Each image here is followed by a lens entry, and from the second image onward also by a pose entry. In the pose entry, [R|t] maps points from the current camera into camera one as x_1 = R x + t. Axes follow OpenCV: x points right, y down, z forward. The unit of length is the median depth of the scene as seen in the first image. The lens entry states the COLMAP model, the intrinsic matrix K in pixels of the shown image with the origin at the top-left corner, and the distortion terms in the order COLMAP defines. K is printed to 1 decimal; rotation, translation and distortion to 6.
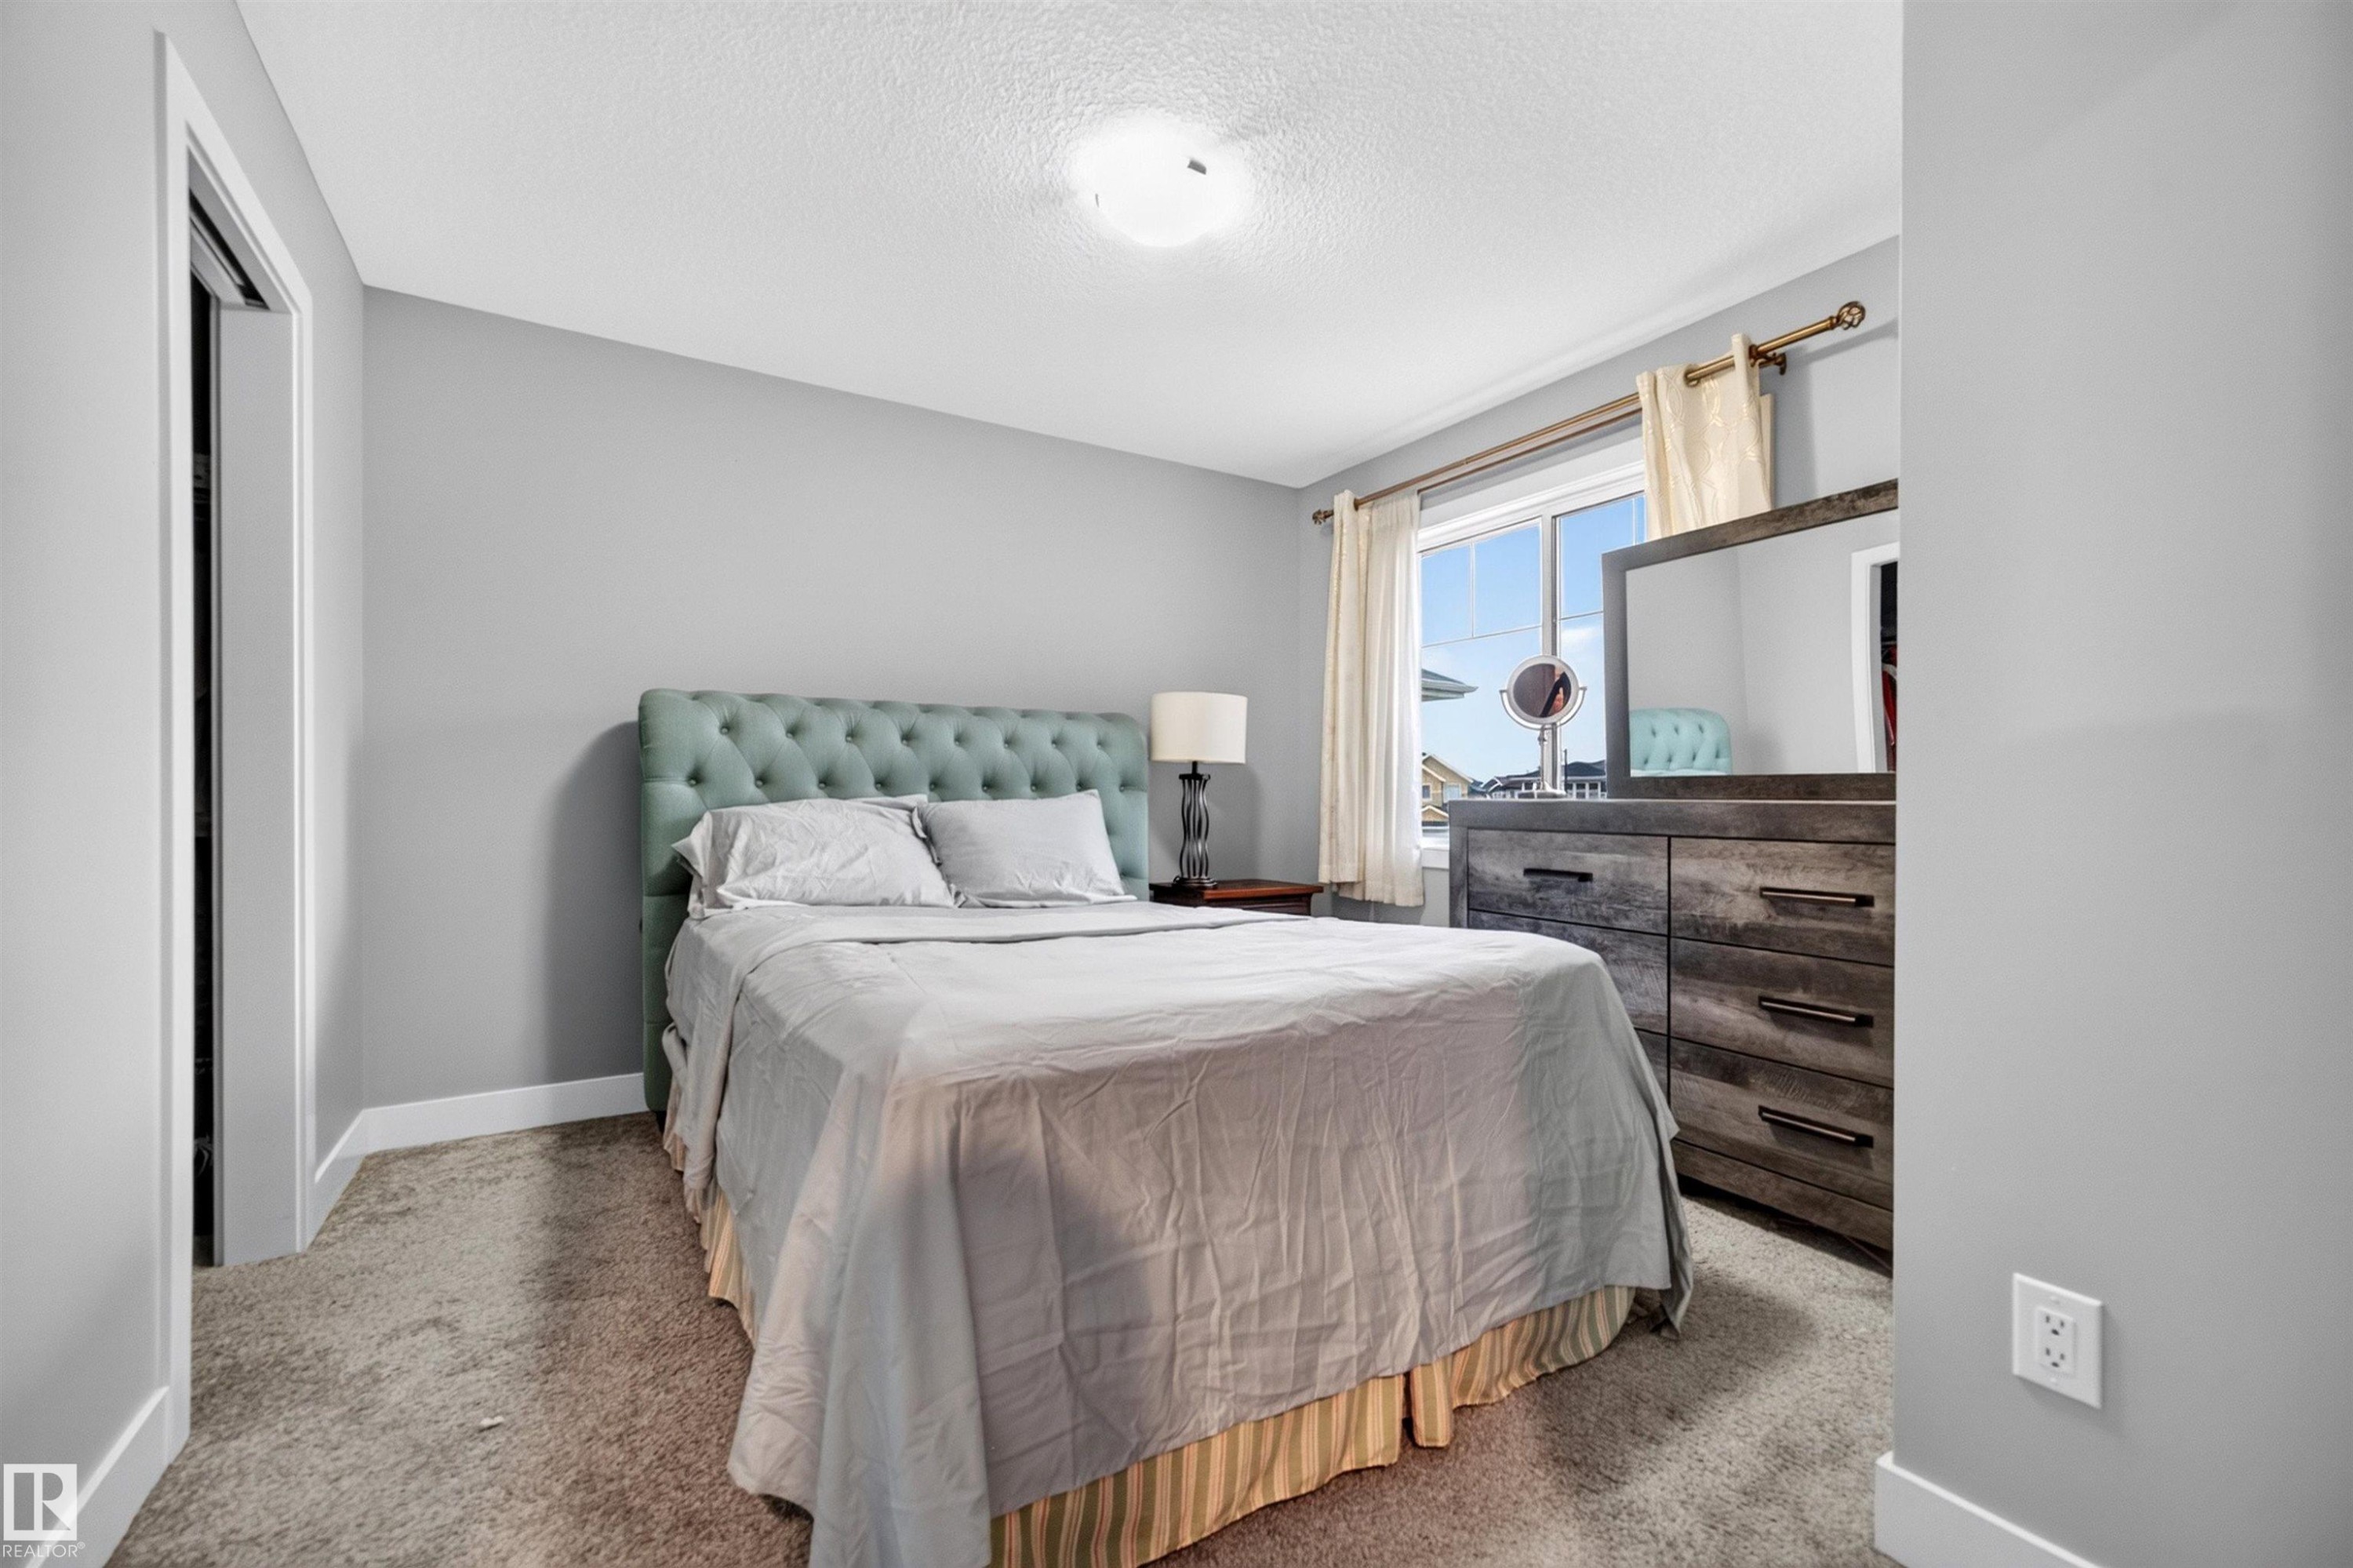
lens RADIAL K [[916.1, 0, 1171.5], [0, 916.1, 796.9], [0, 0, 1]] dist [-0.009315, 0.002288]
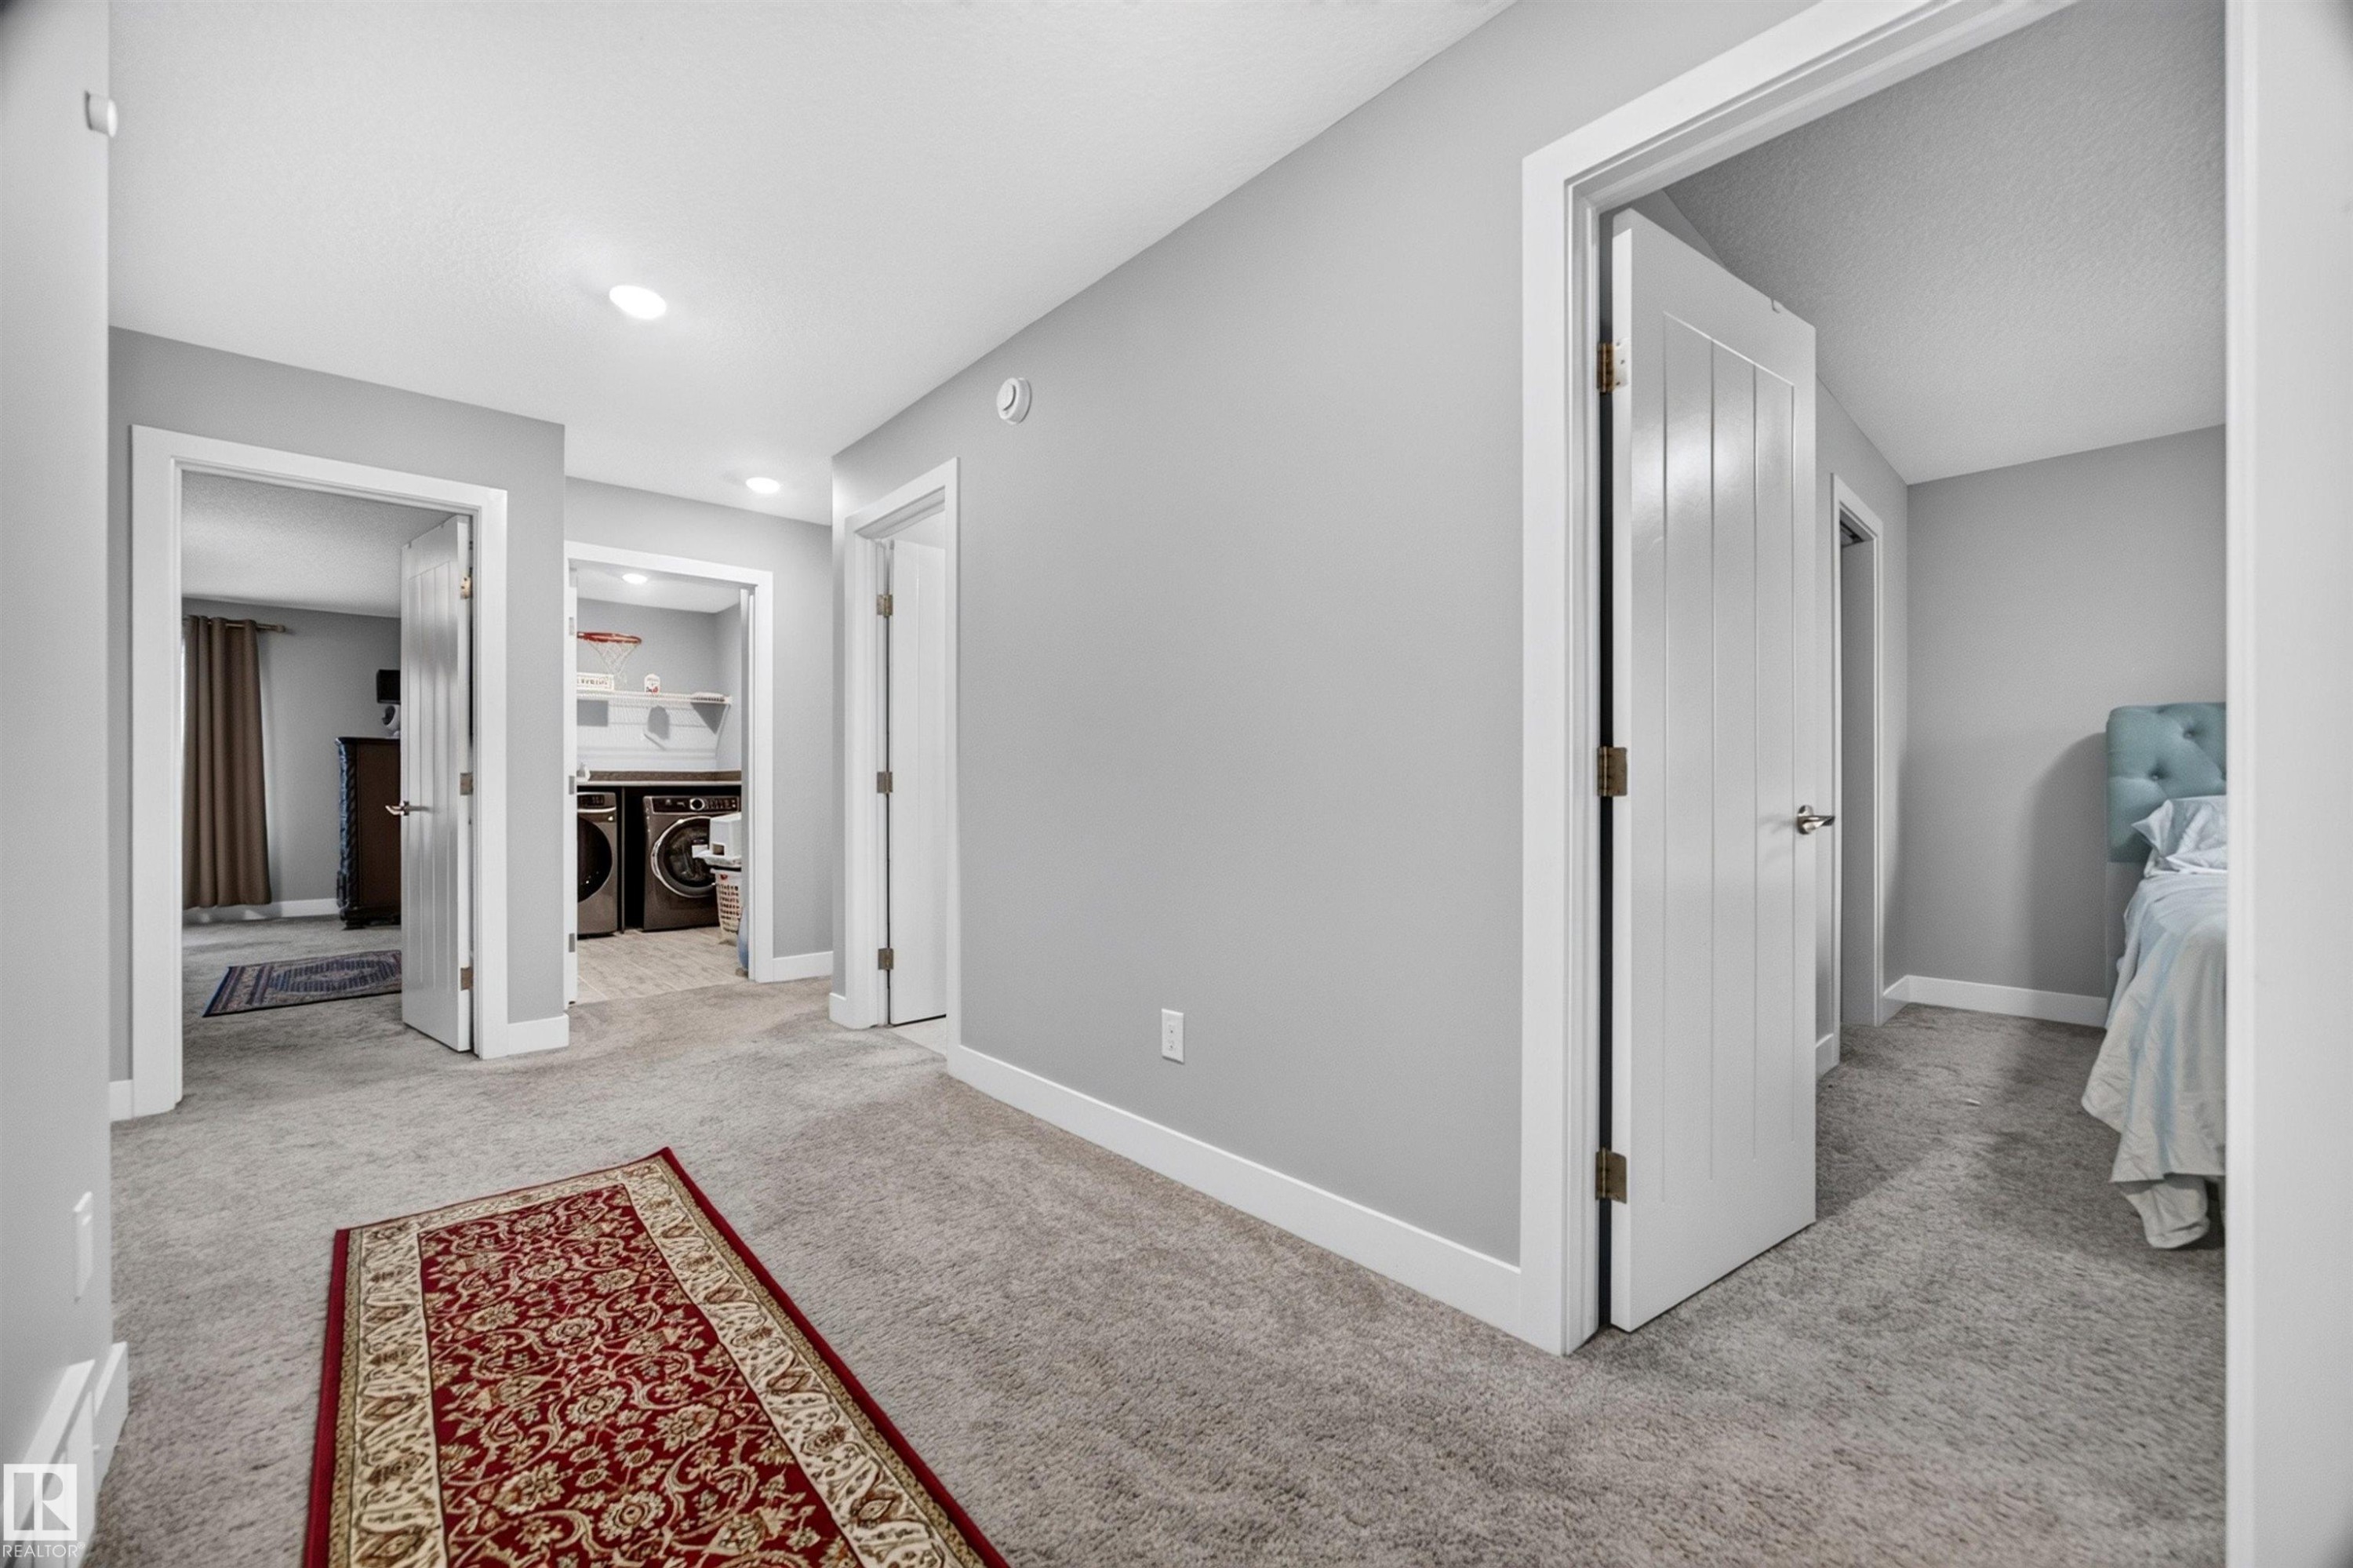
lens RADIAL K [[916.1, 0, 1177.3], [0, 916.1, 794.4], [0, 0, 1]] dist [-0.009315, 0.002288]
pose [[0.176475, 0.002924, -0.984301, 0.514110], [-0.003597, 0.999991, 0.002326, 0.010857], [0.984299, 0.003130, 0.176484, -0.607001]]
